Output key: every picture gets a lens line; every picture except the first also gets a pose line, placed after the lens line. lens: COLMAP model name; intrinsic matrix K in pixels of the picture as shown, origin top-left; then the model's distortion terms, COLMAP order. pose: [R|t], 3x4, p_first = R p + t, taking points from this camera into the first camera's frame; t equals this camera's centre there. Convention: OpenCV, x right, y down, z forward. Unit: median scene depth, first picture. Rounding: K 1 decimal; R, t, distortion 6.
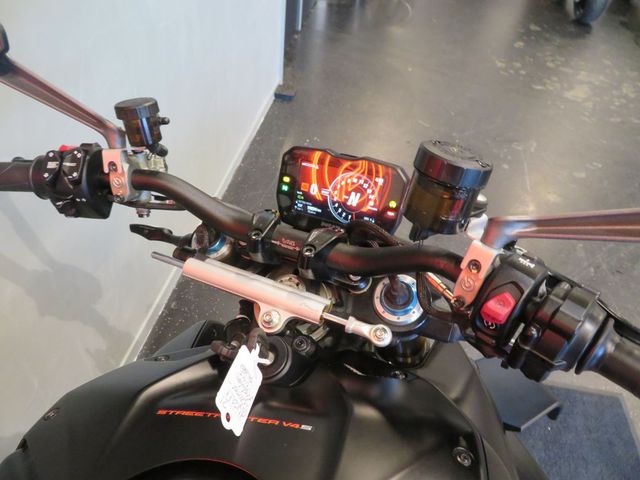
lens RADIAL K [[452.3, 0, 320.0], [0, 452.3, 240.0], [0, 0, 1]] dist [-0.009104, 0.000079]
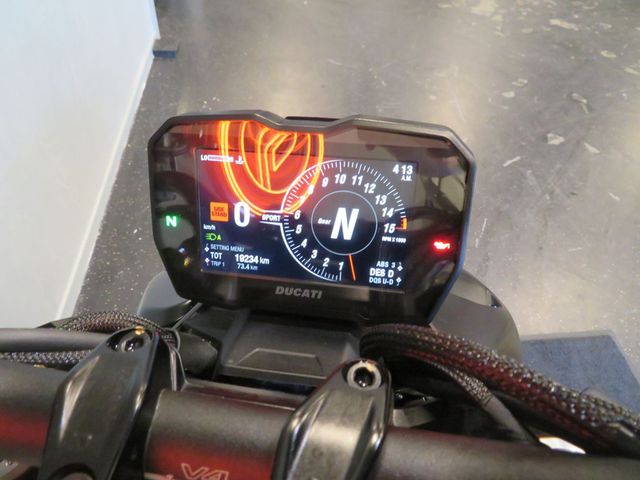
lens RADIAL K [[452.3, 0, 320.0], [0, 452.3, 240.0], [0, 0, 1]] dist [-0.009104, 0.000079]
pose [[0.967263, -0.200545, 0.155513, -0.003384], [0.184430, 0.976437, 0.112057, -0.030218], [-0.174321, -0.079708, 0.981457, 0.143079]]
